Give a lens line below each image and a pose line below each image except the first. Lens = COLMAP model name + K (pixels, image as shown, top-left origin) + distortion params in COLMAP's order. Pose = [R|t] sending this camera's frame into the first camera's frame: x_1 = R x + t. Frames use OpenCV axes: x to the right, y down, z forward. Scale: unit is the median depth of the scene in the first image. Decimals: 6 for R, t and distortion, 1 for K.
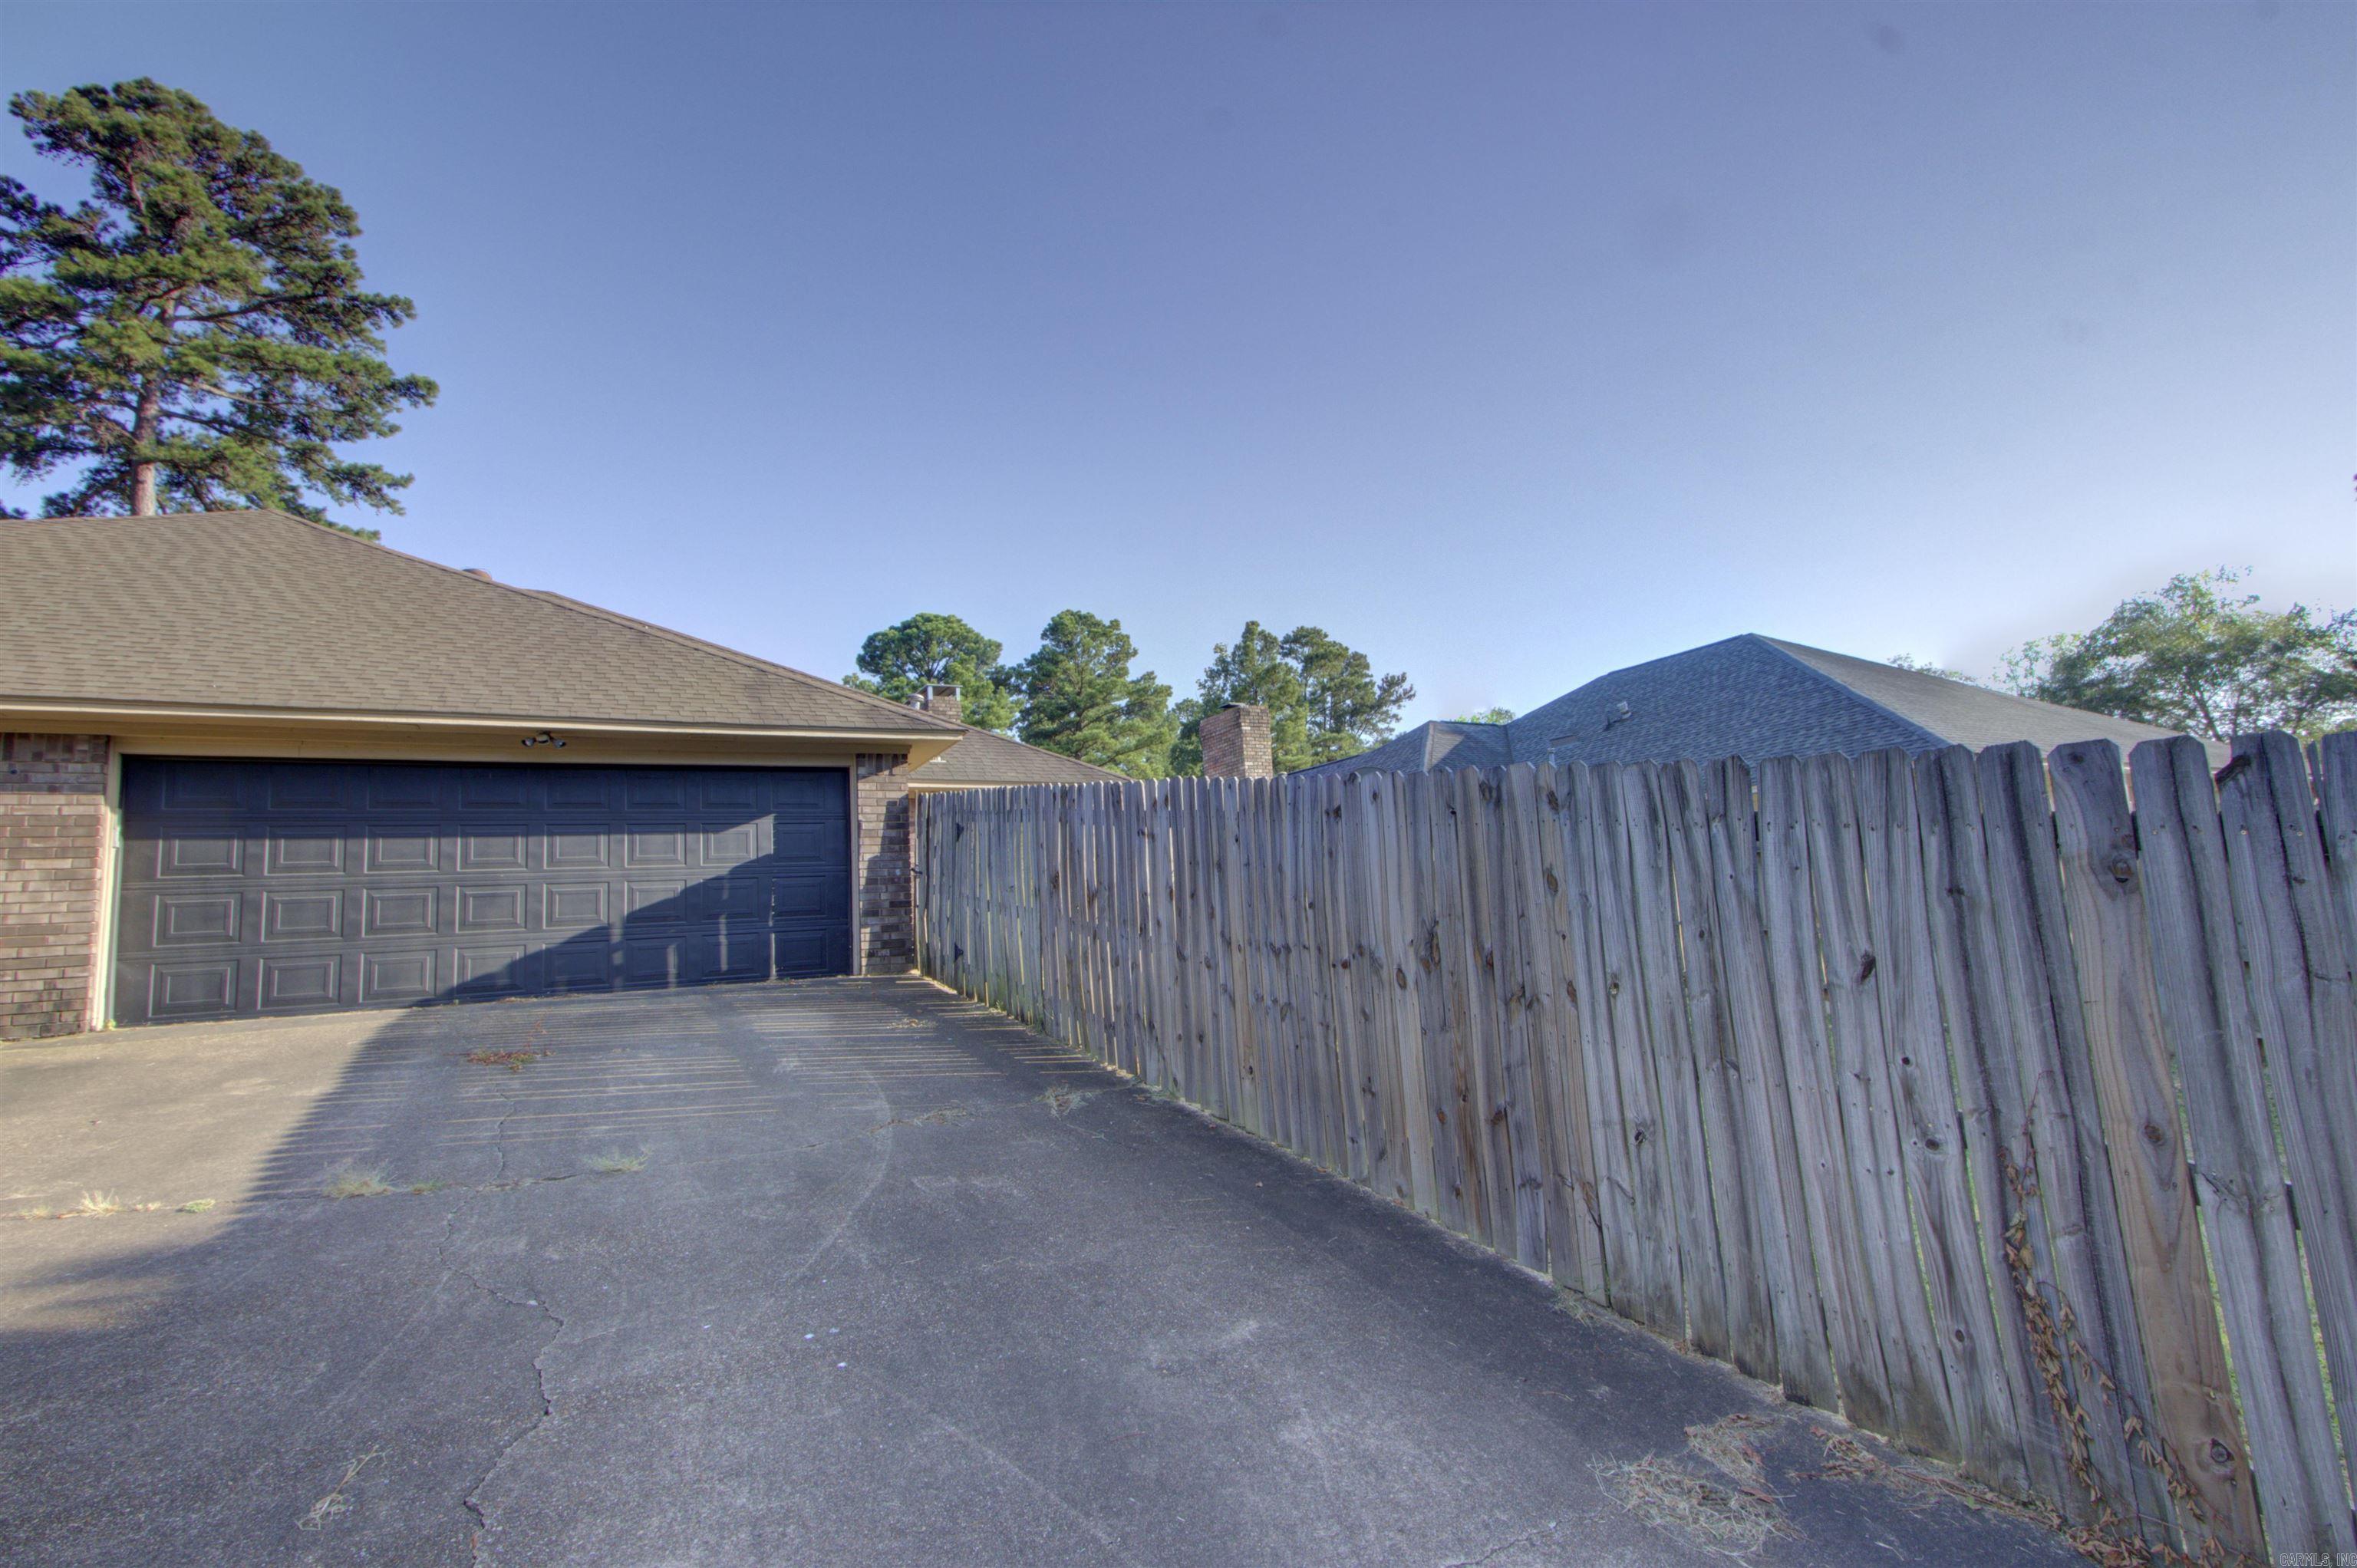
lens RADIAL K [[1104.7, 0, 1172.7], [0, 1104.7, 800.6], [0, 0, 1]] dist [0.019021, 0.039939]
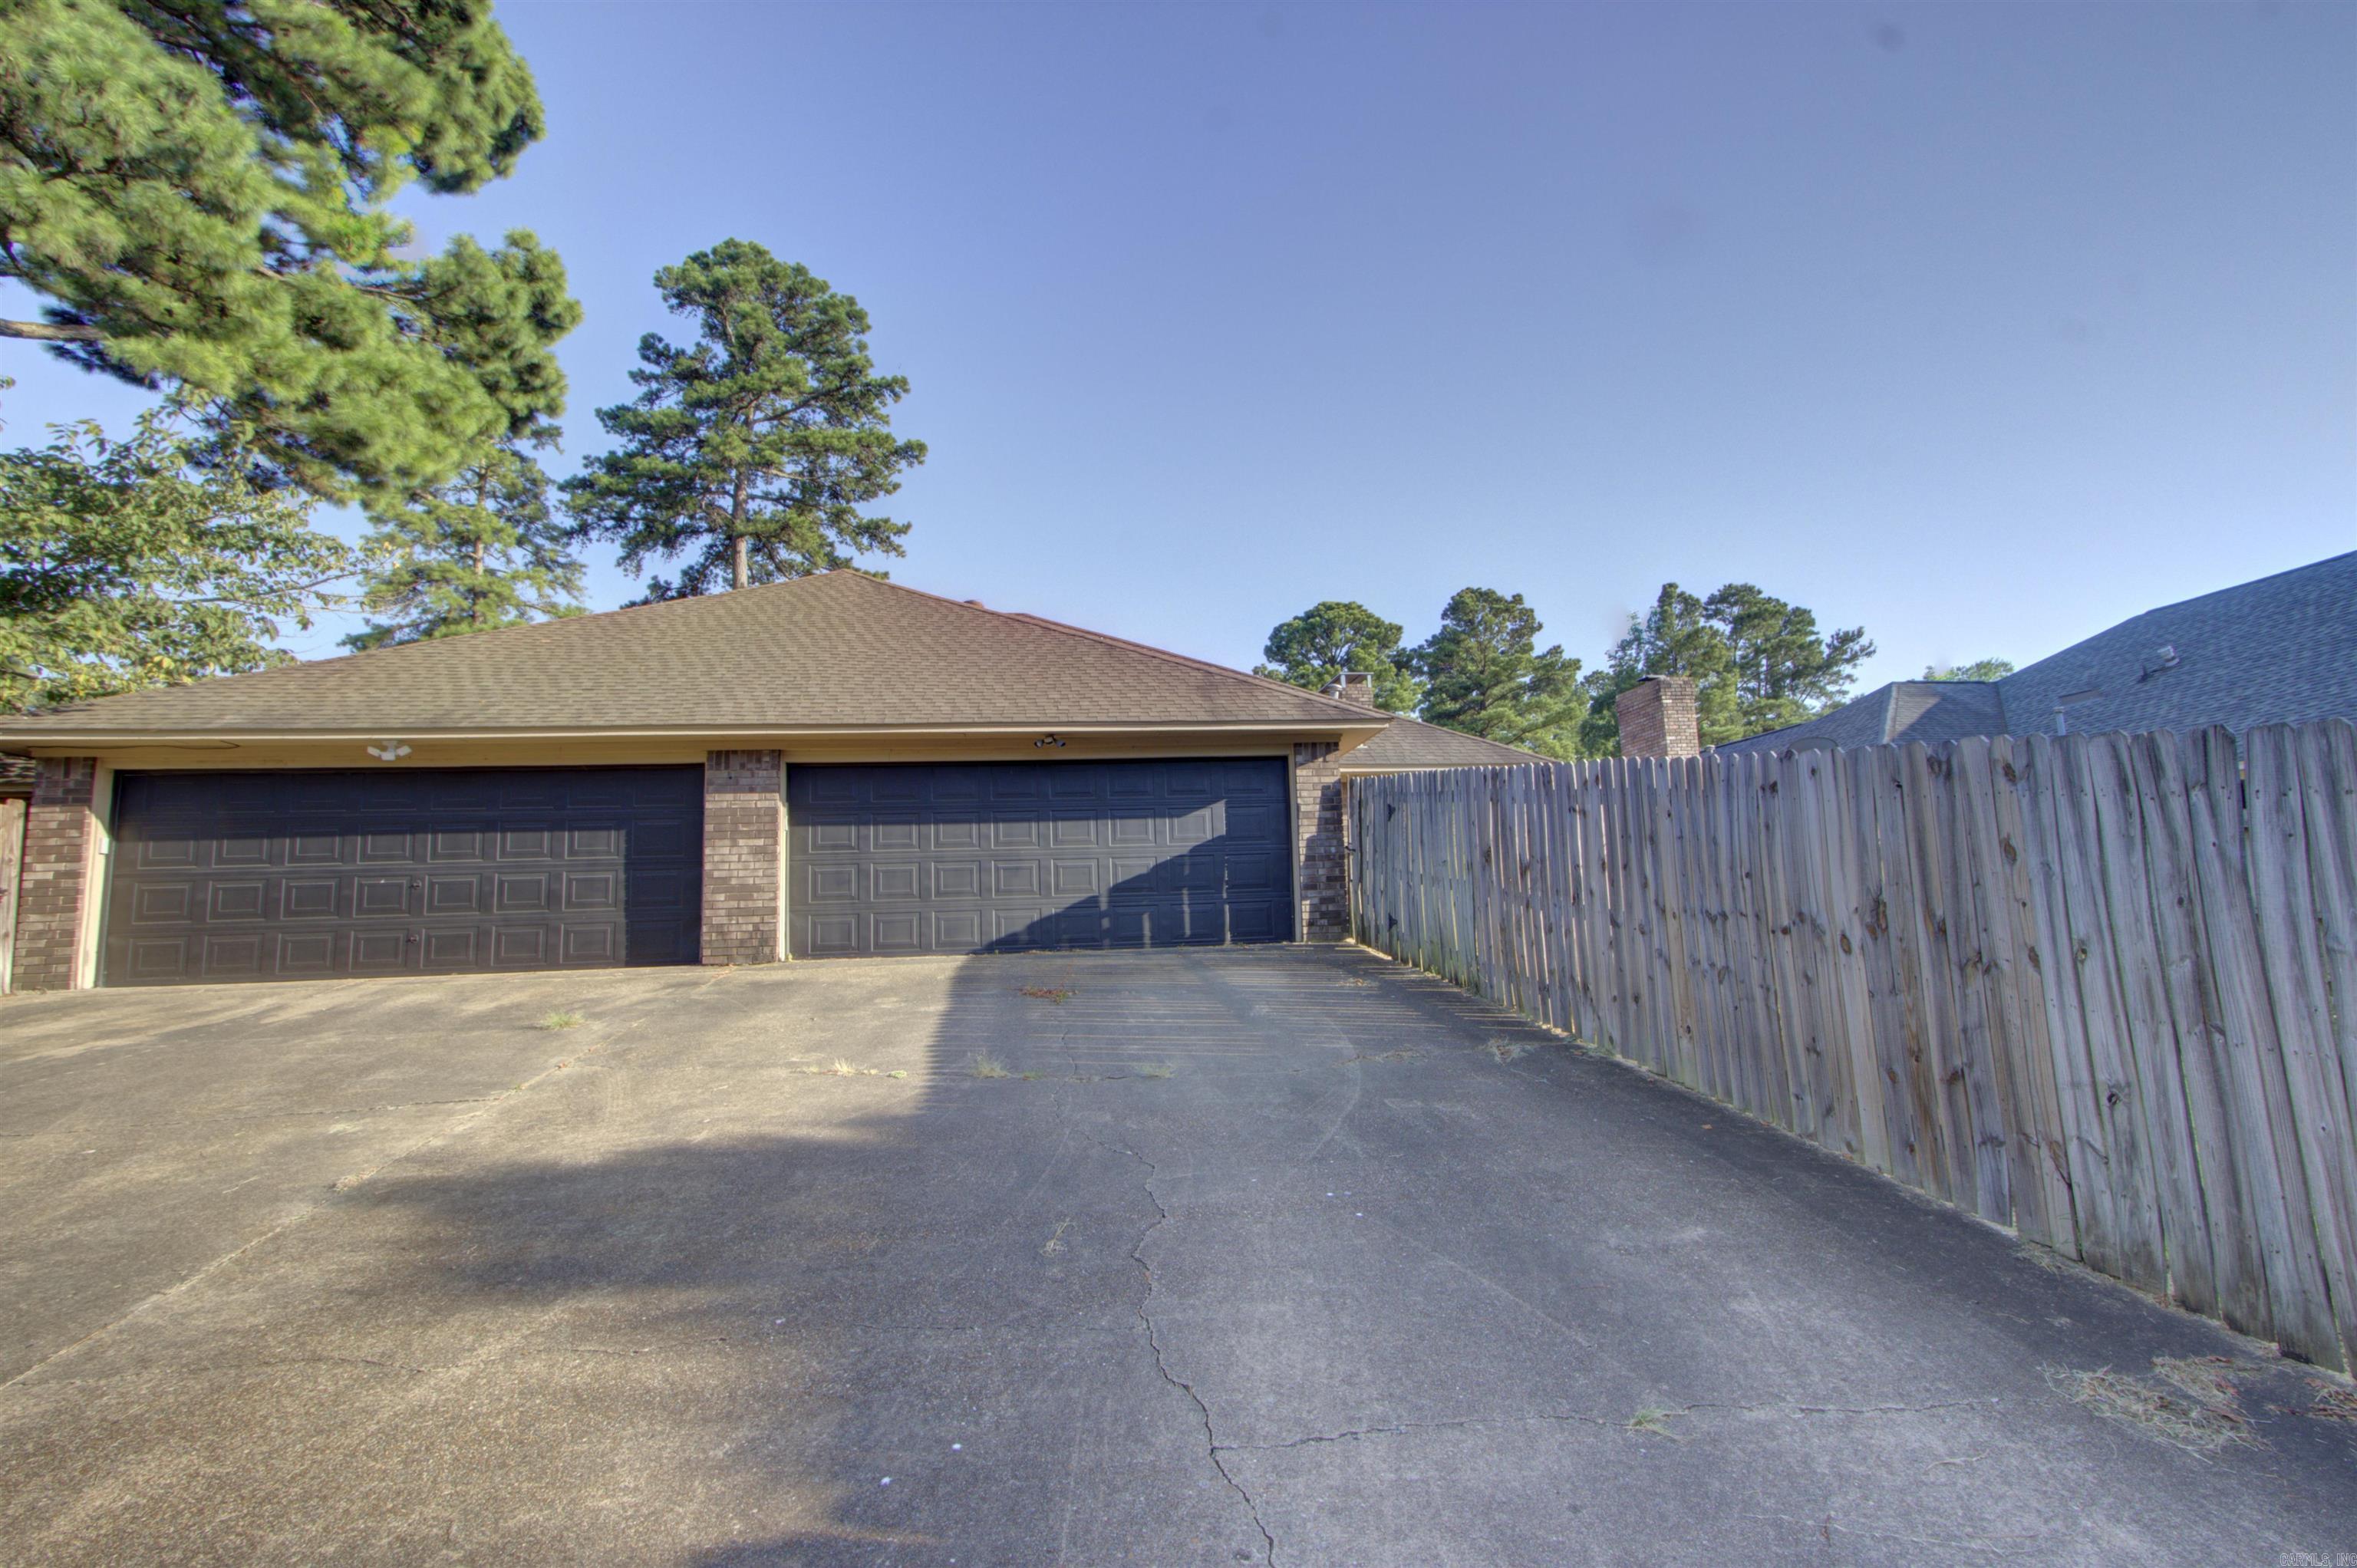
lens RADIAL K [[1147.6, 0, 1173.3], [0, 1147.6, 789.0], [0, 0, 1]] dist [0.024138, -0.002079]
pose [[0.944205, -0.020231, -0.328736, -0.020495], [0.022470, 0.999743, 0.003011, -0.002987], [0.328591, -0.010230, 0.944417, -0.156546]]
